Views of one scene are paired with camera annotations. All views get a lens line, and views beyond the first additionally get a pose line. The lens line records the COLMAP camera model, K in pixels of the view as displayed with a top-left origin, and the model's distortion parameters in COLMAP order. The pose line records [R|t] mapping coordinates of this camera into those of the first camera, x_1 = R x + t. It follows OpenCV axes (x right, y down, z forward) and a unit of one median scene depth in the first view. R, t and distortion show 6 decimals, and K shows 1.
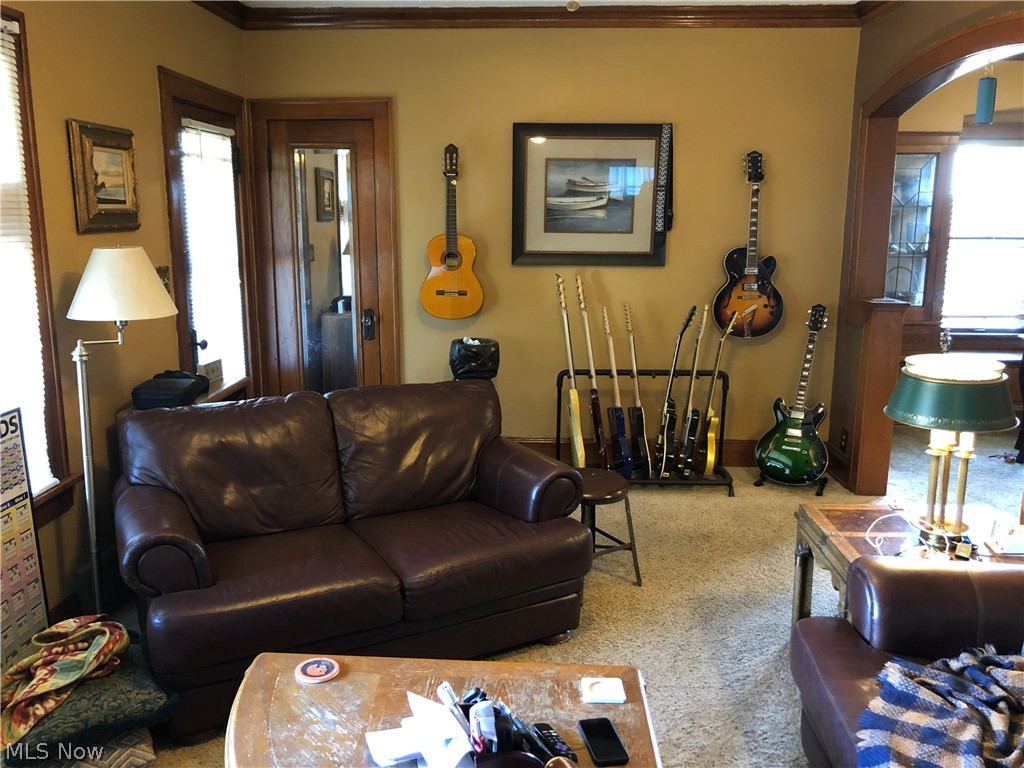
lens RADIAL K [[828.7, 0, 510.1], [0, 828.7, 381.5], [0, 0, 1]] dist [0.015620, 0.003050]
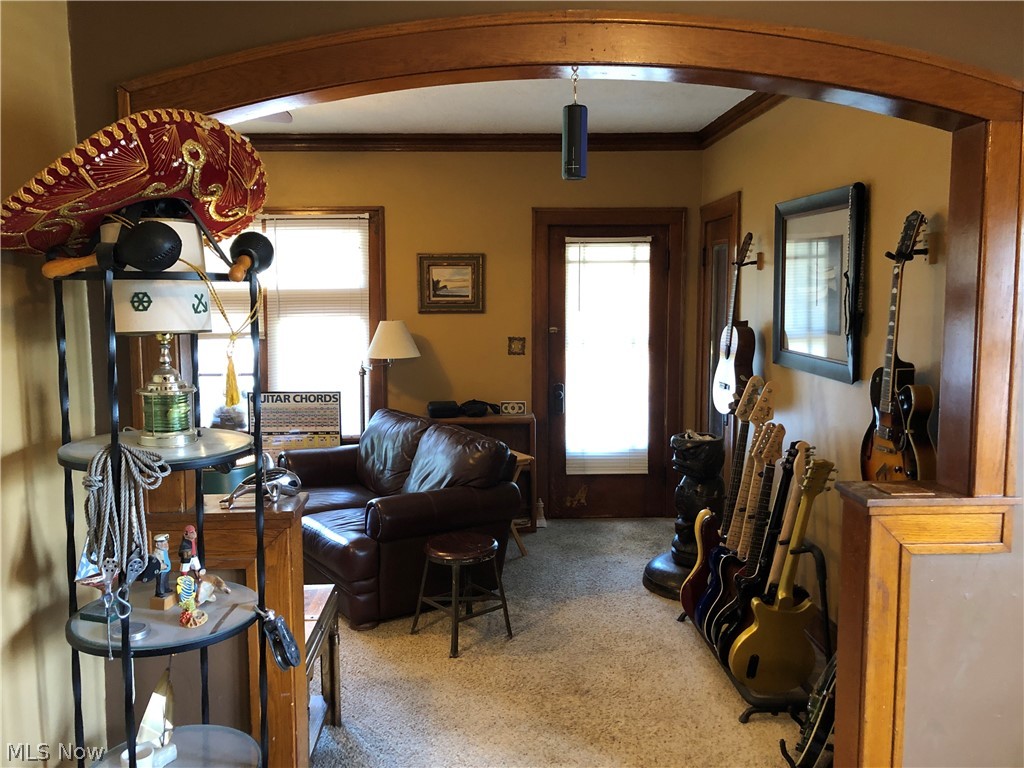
lens RADIAL K [[828.7, 0, 509.5], [0, 828.7, 379.7], [0, 0, 1]] dist [0.015620, 0.003050]
pose [[0.081497, 0.105616, -0.991062, 1.147101], [-0.197952, 0.976275, 0.087762, -0.200245], [0.976818, 0.189030, 0.100470, 0.883184]]
